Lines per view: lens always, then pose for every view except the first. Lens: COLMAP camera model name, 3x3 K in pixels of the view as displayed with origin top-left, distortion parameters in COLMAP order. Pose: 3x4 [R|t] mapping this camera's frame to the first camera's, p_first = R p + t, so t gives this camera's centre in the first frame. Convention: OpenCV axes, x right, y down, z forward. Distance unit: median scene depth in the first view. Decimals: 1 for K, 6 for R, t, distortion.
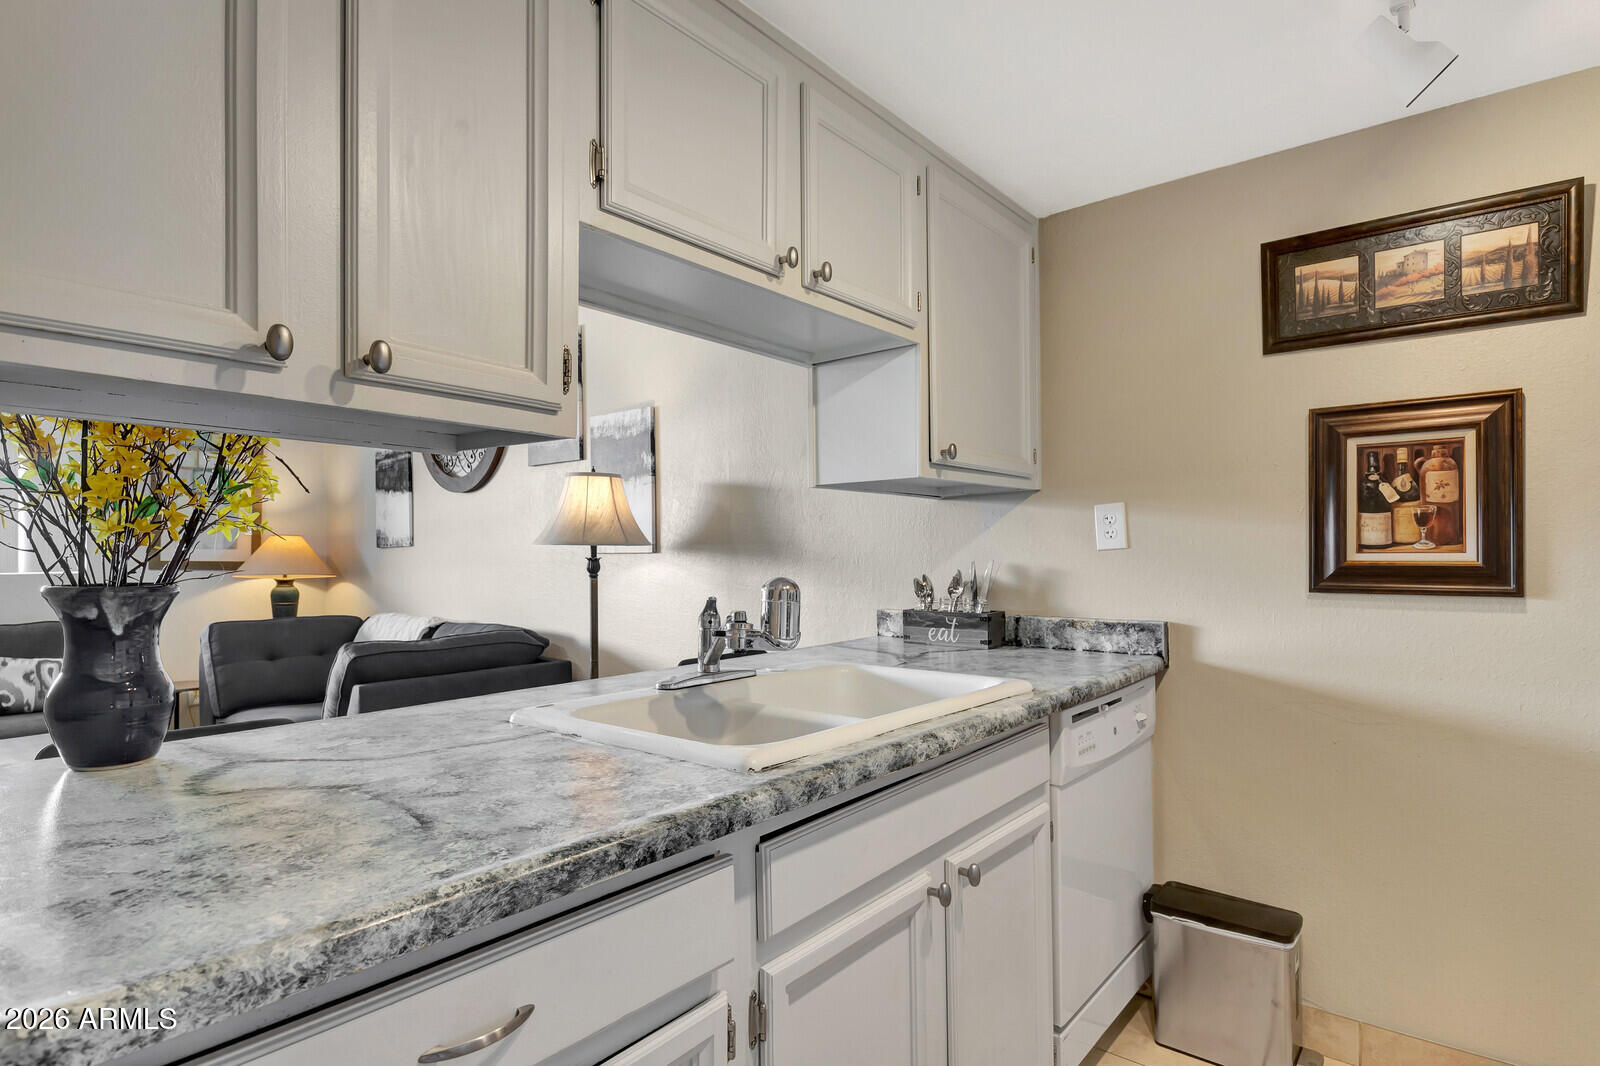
lens RADIAL K [[859.0, 0, 804.1], [0, 859.0, 546.6], [0, 0, 1]] dist [0.033713, -0.023825]
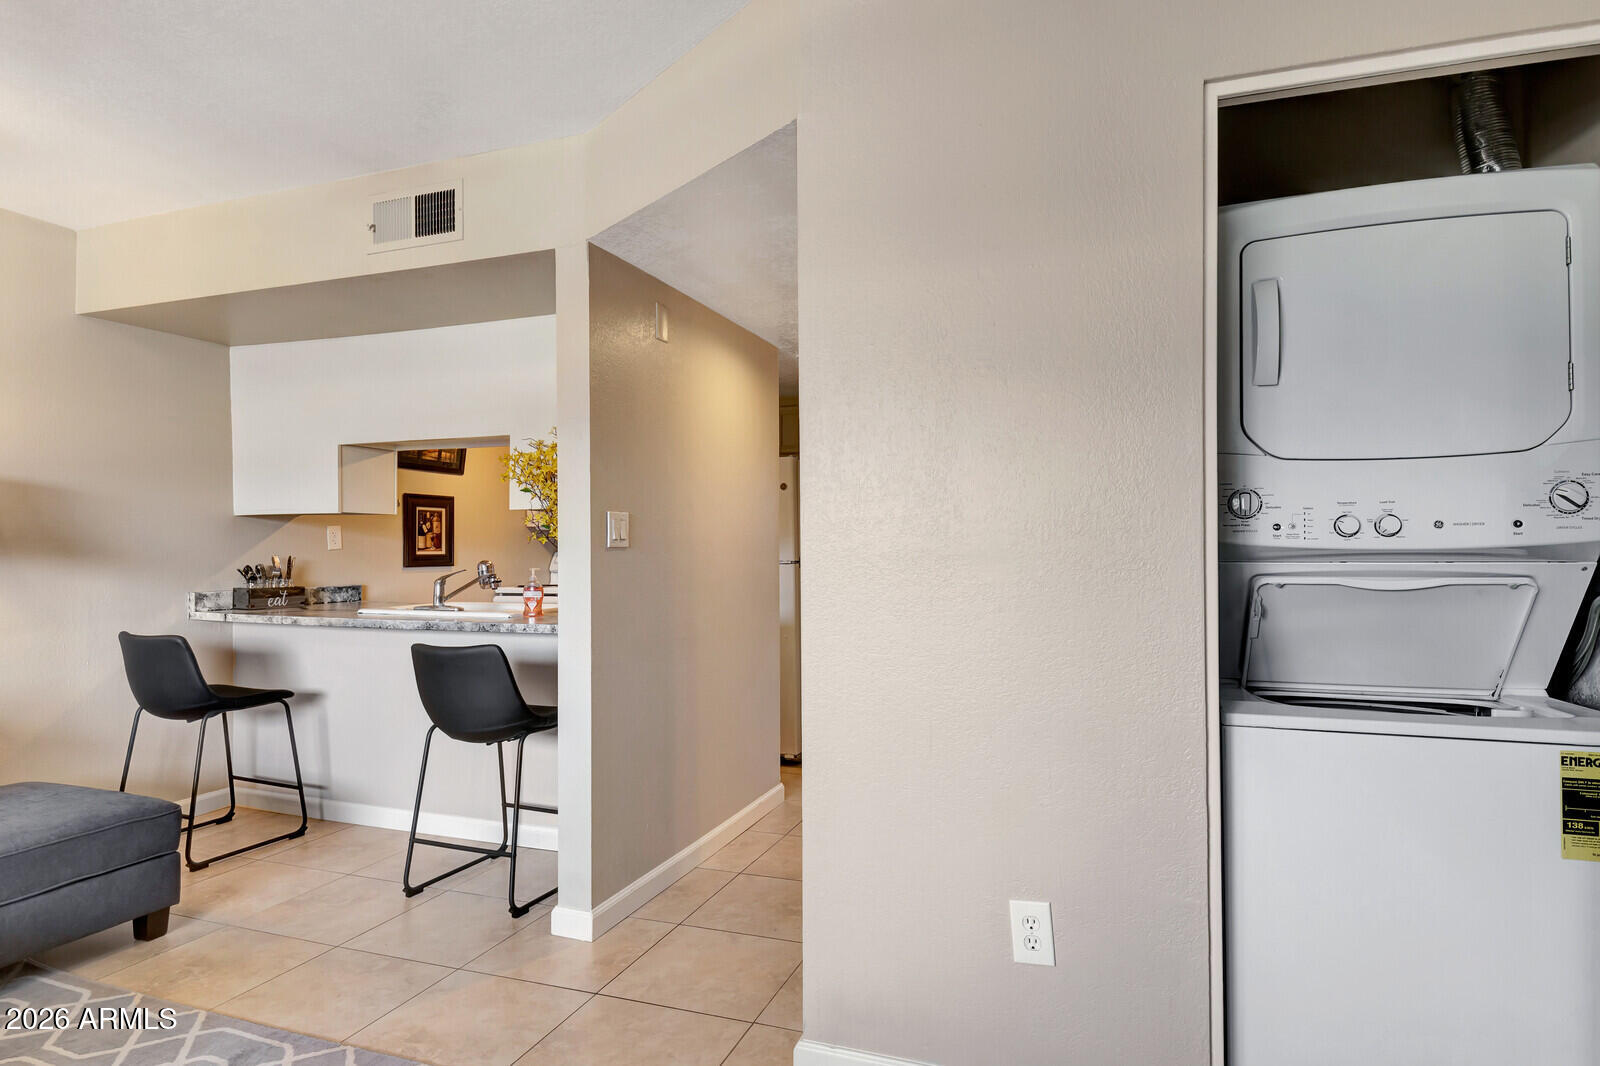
lens RADIAL K [[866.8, 0, 807.9], [0, 866.8, 537.4], [0, 0, 1]] dist [0.005977, -0.006065]
pose [[-0.337800, 0.021052, 0.940982, -2.232339], [0.000436, 0.999753, -0.022210, 0.024179], [-0.941218, -0.007092, -0.337726, 0.797394]]
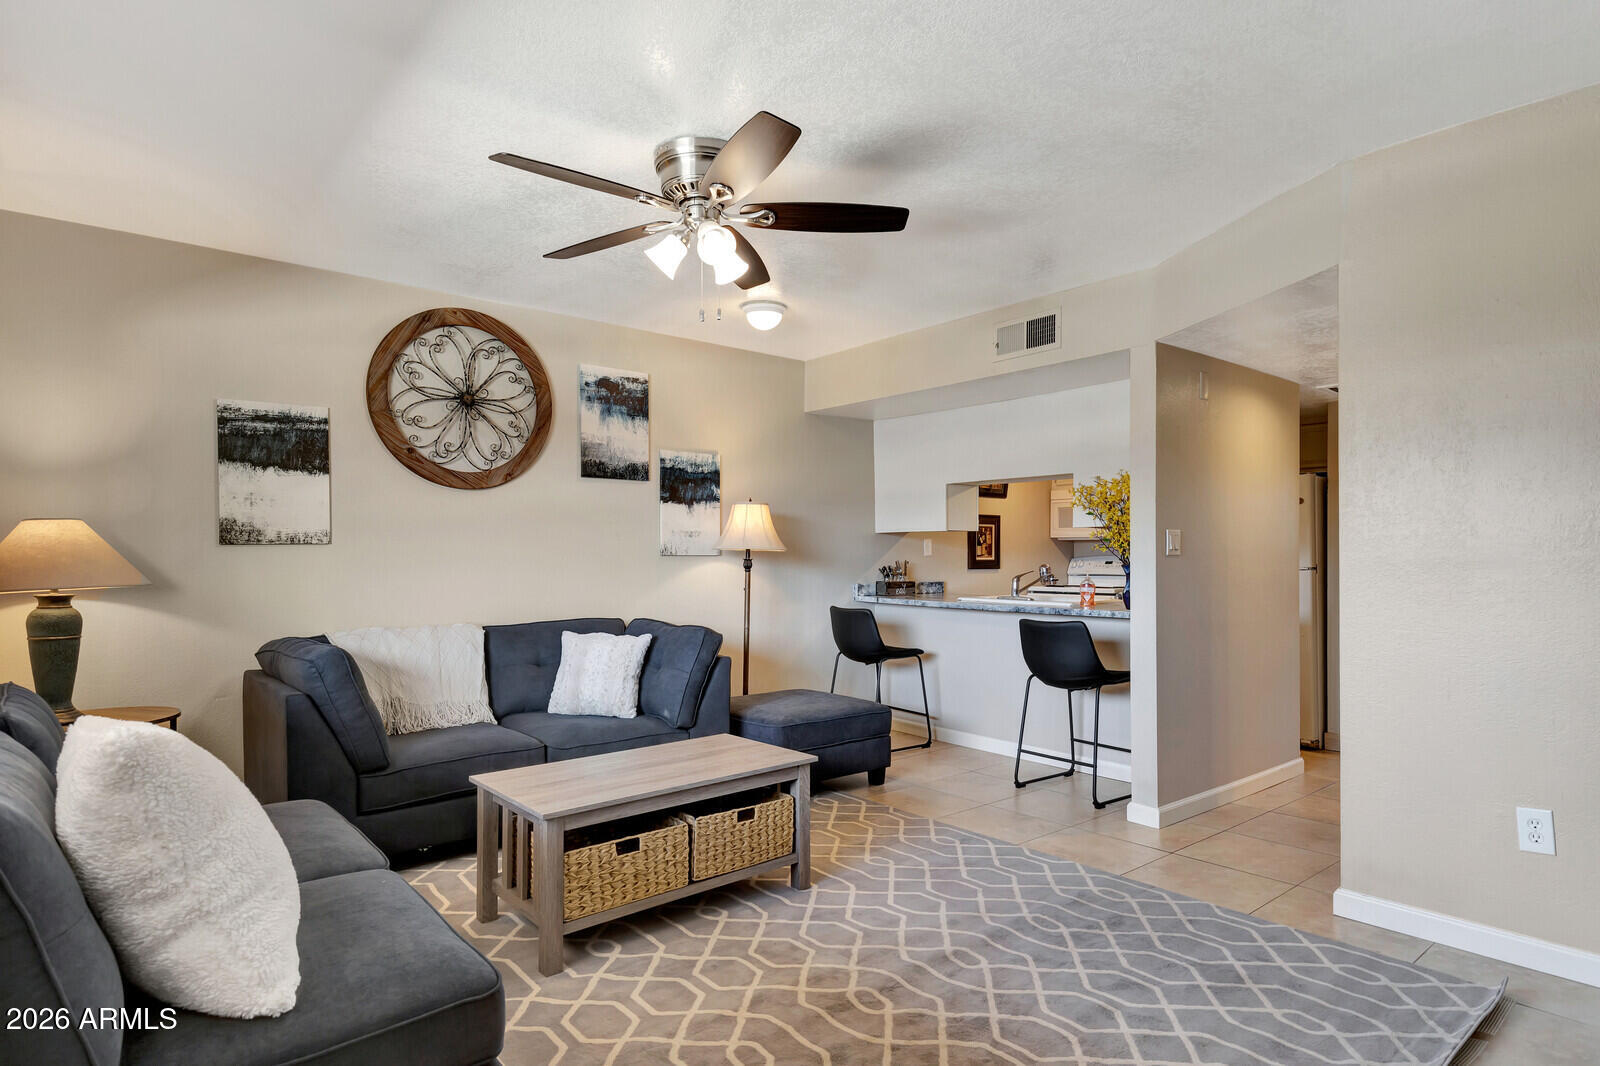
lens RADIAL K [[859.0, 0, 796.8], [0, 859.0, 553.9], [0, 0, 1]] dist [0.033713, -0.023825]
pose [[0.183974, 0.010529, 0.982875, -2.897841], [-0.008464, 0.999923, -0.009127, 0.031141], [-0.982895, -0.006640, 0.184049, 1.098523]]
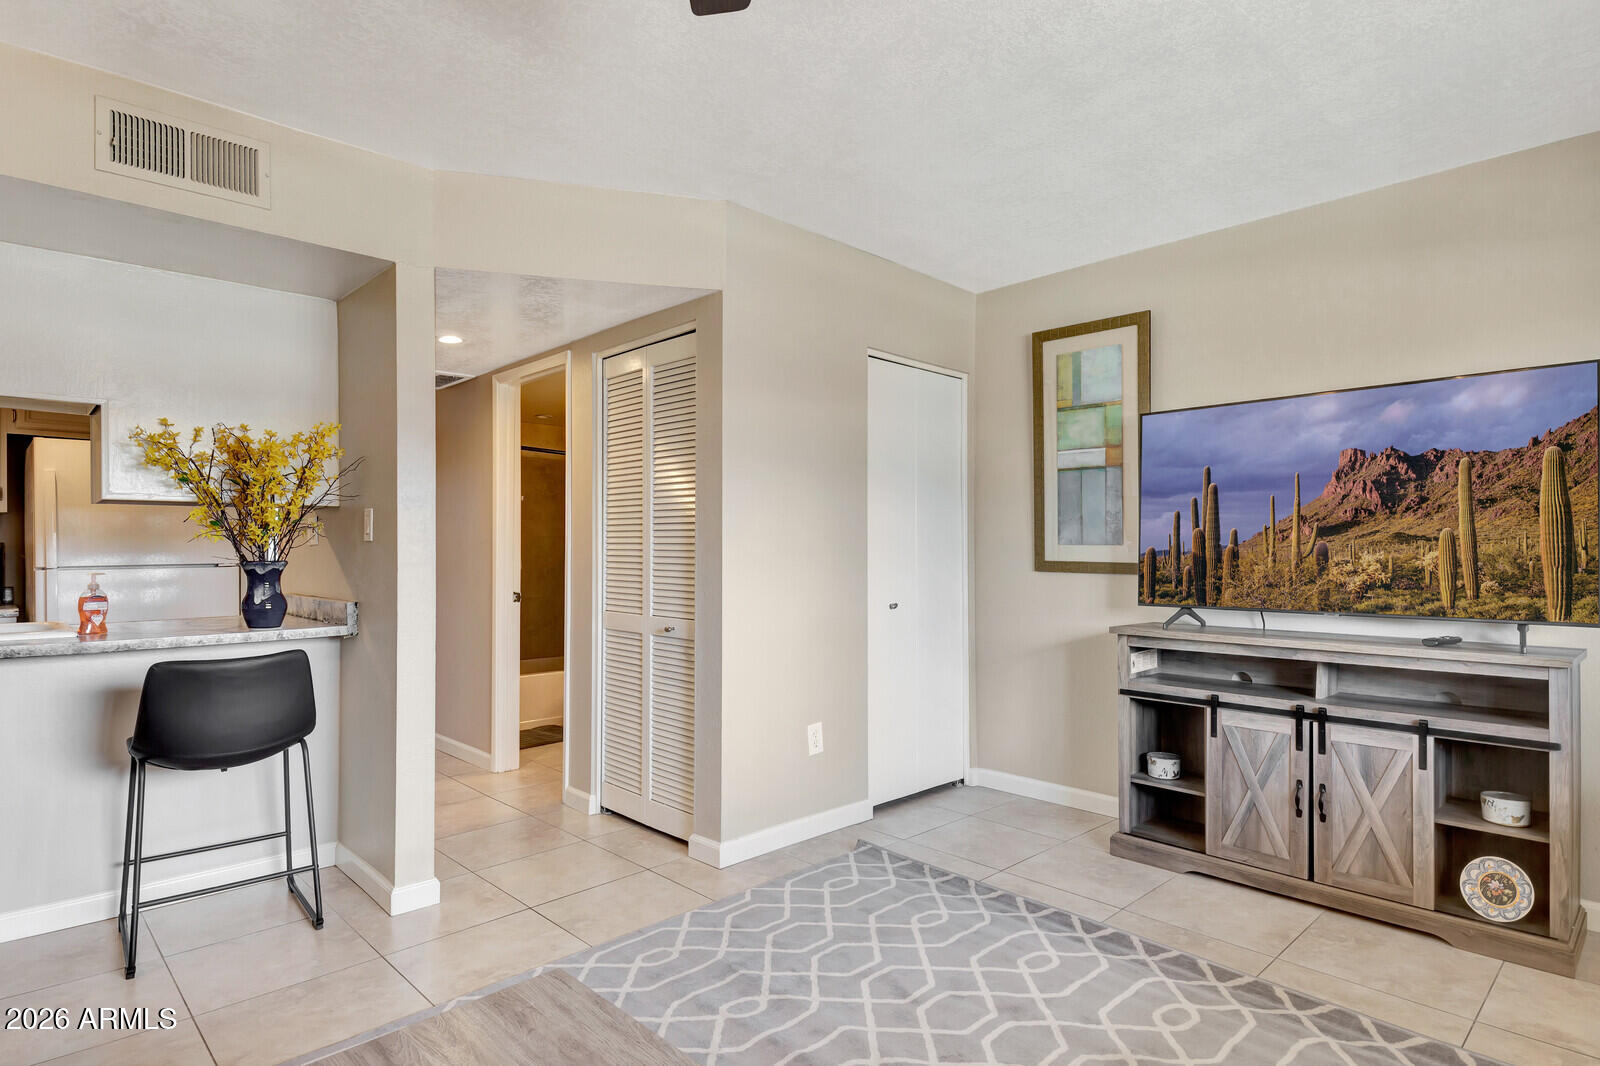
lens RADIAL K [[859.0, 0, 801.0], [0, 859.0, 544.7], [0, 0, 1]] dist [0.033713, -0.023825]
pose [[-0.992192, 0.012872, 0.124051, -1.647820], [0.011473, 0.999862, -0.011992, 0.030327], [-0.124188, -0.010475, -0.992203, 2.069737]]
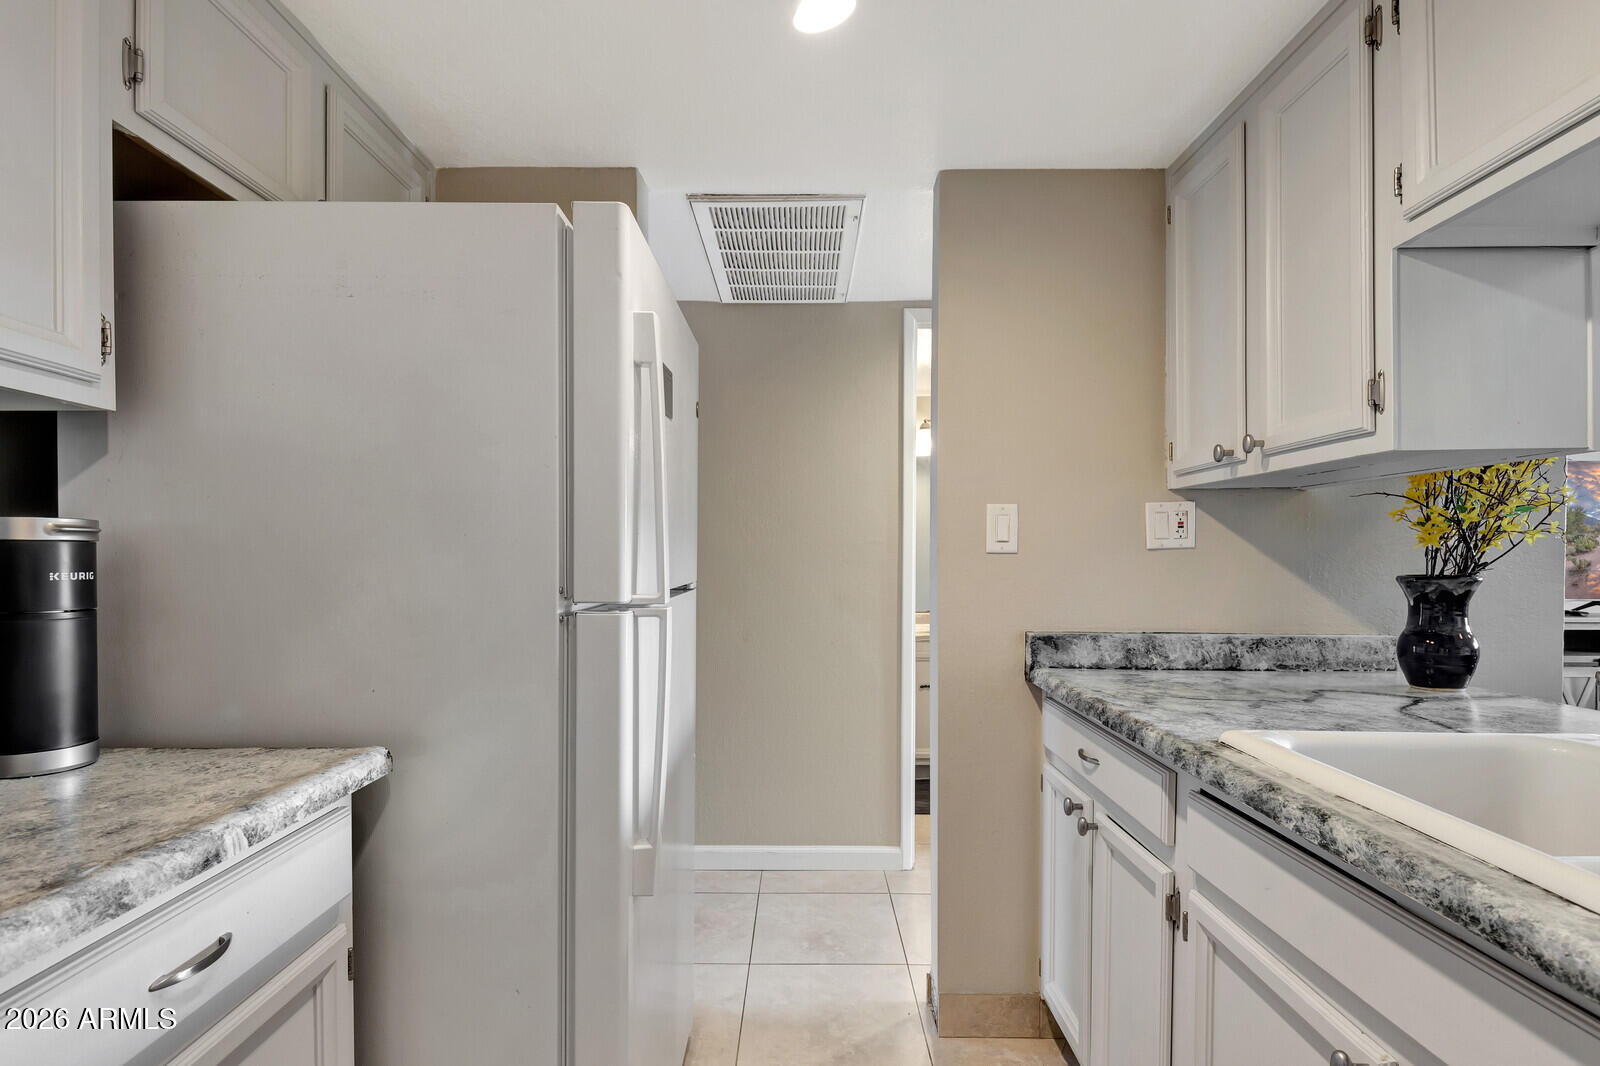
lens RADIAL K [[786.4, 0, 805.8], [0, 786.4, 541.0], [0, 0, 1]] dist [0.031718, 0.000656]
pose [[-0.776098, -0.007350, -0.630570, 0.636230], [0.007476, 0.999755, -0.020855, 0.004420], [0.630568, -0.020899, -0.775852, 0.890763]]
